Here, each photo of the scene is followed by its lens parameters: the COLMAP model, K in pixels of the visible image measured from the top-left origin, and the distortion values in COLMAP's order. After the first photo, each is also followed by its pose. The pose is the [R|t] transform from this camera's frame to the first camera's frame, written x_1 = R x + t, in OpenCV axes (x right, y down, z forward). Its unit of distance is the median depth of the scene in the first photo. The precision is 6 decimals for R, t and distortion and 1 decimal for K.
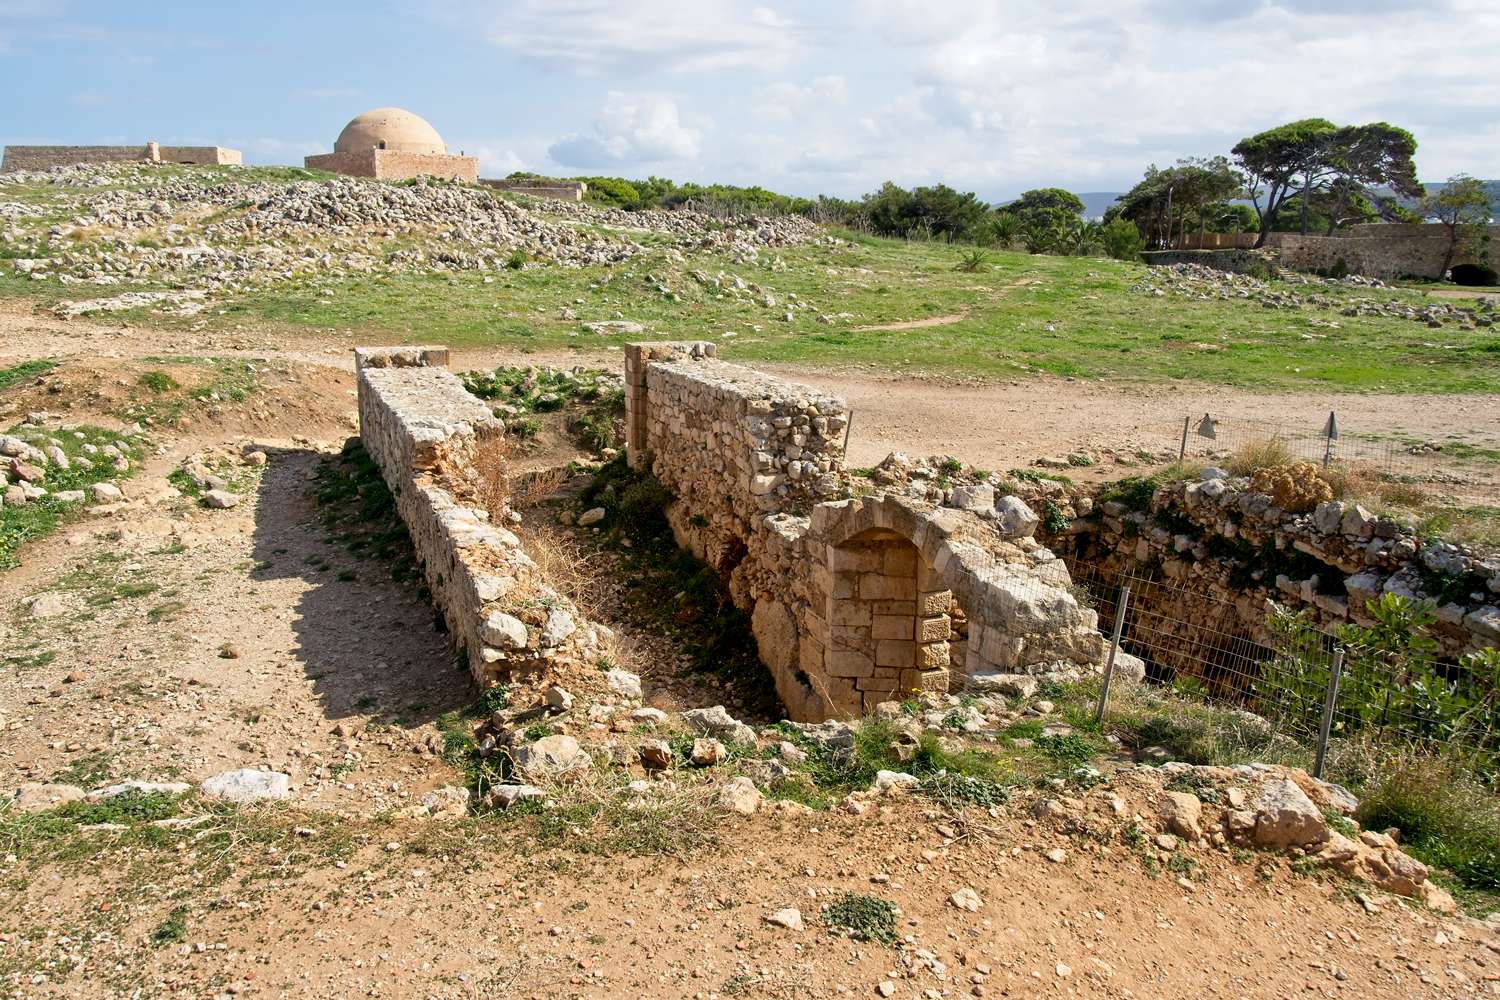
lens RADIAL K [[1234.8, 0, 748.7], [0, 1234.8, 502.4], [0, 0, 1]] dist [-0.046539, -0.012166]
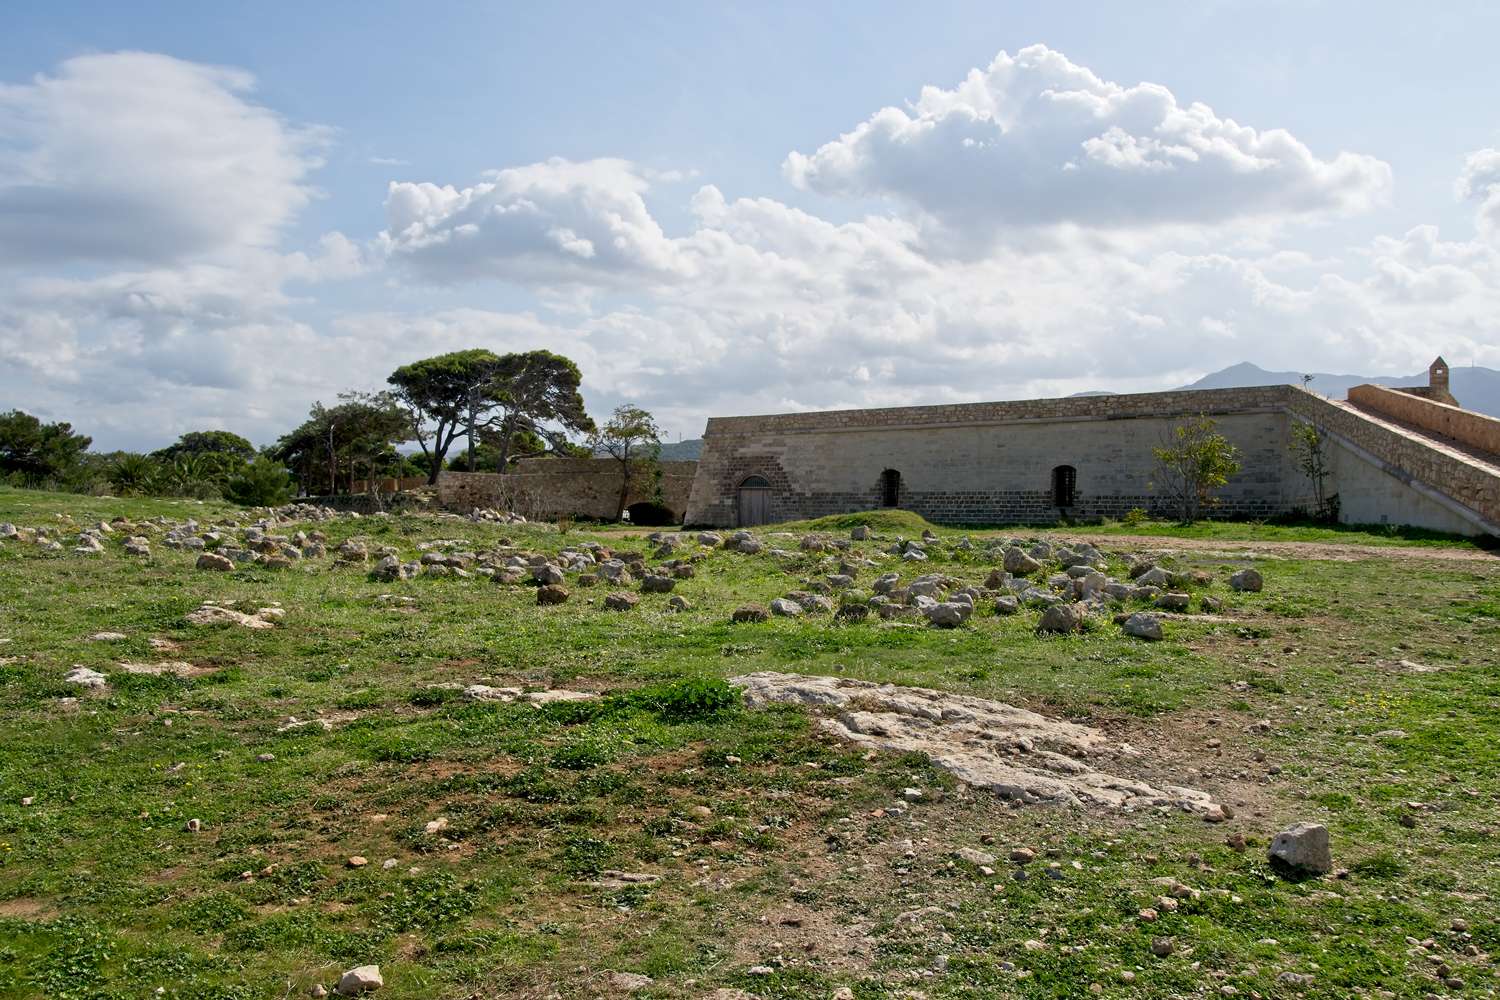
lens RADIAL K [[1234.8, 0, 749.7], [0, 1234.8, 501.6], [0, 0, 1]] dist [-0.046539, -0.012166]
pose [[0.820526, -0.003678, 0.571597, 0.115155], [0.120286, 0.978699, -0.166373, -0.030281], [-0.558810, 0.205268, 0.803490, 0.186925]]
